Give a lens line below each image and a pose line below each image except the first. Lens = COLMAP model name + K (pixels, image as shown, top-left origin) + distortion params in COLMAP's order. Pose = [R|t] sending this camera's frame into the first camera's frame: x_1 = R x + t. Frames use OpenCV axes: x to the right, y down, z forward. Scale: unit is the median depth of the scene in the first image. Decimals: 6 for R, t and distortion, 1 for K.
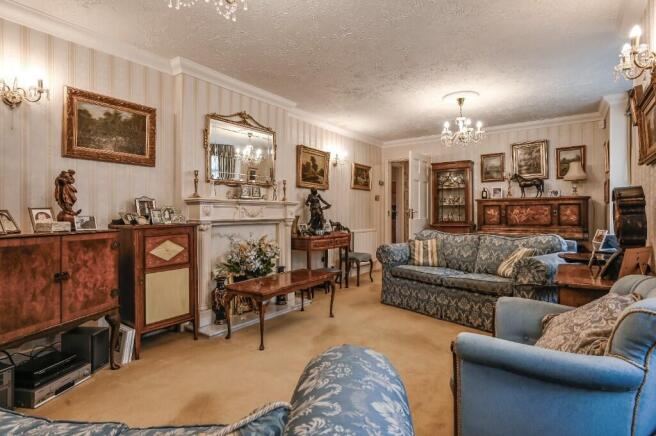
lens RADIAL K [[337.2, 0, 327.4], [0, 337.2, 216.4], [0, 0, 1]] dist [0.000201, 0.000085]
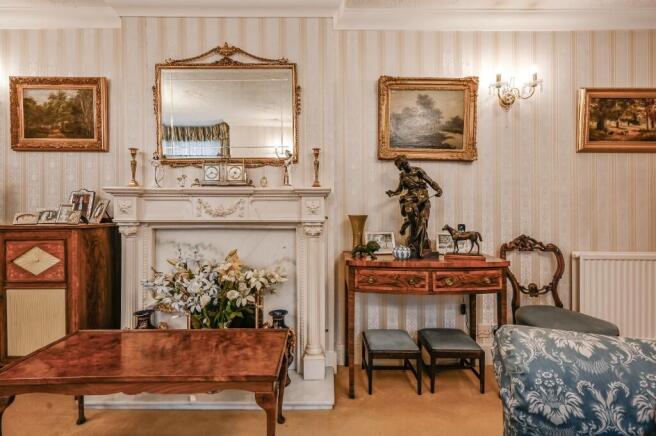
lens RADIAL K [[319.8, 0, 328.3], [0, 319.8, 212.6], [0, 0, 1]] dist [0.003713, 0.000197]
pose [[0.585654, 0.003328, -0.810554, 0.416398], [-0.009665, 0.999949, -0.002878, -0.006796], [0.810503, 0.009519, 0.585657, 1.020248]]
